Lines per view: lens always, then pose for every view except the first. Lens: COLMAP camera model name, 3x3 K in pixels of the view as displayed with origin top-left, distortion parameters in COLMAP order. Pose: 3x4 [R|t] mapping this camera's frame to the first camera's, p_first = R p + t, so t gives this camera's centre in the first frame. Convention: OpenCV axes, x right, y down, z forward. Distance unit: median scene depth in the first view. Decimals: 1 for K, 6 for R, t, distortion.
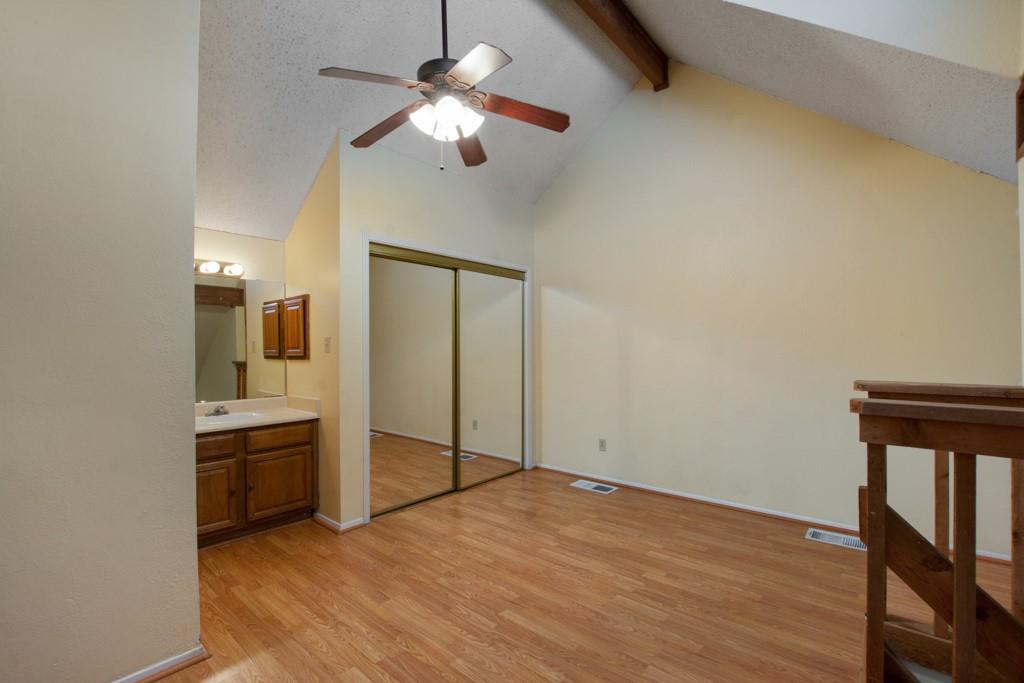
lens RADIAL K [[450.8, 0, 510.9], [0, 450.8, 343.5], [0, 0, 1]] dist [-0.024675, 0.000959]
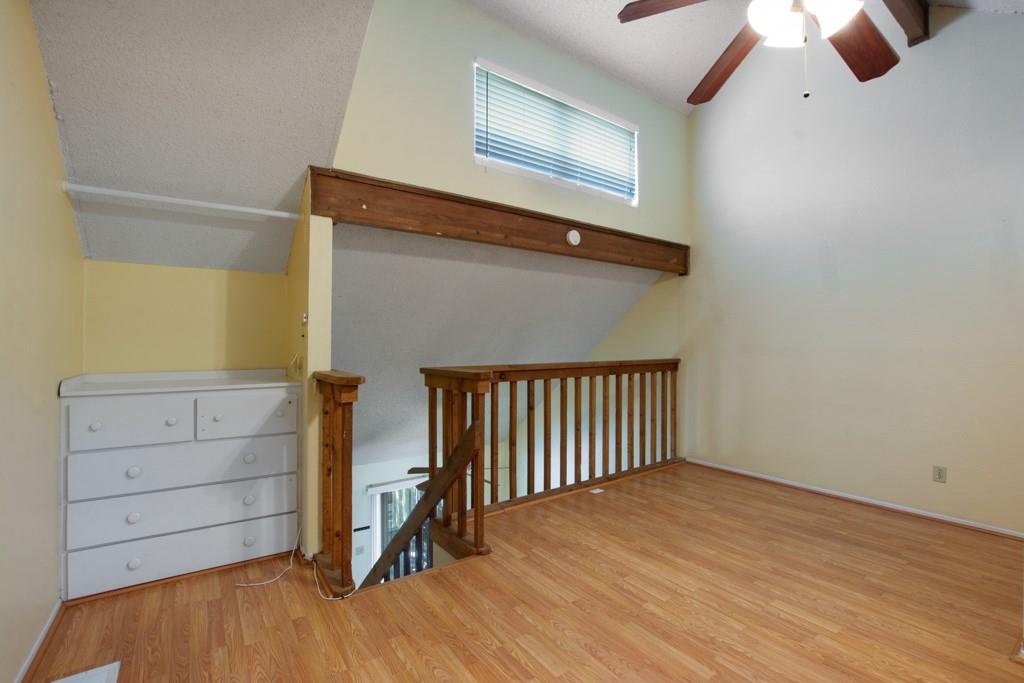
lens RADIAL K [[450.8, 0, 511.2], [0, 450.8, 340.8], [0, 0, 1]] dist [-0.024675, 0.000959]
pose [[-0.970958, -0.000644, 0.239251, 0.150968], [-0.002554, 0.999967, -0.007673, 0.005262], [-0.239238, -0.008061, -0.970927, 1.961412]]
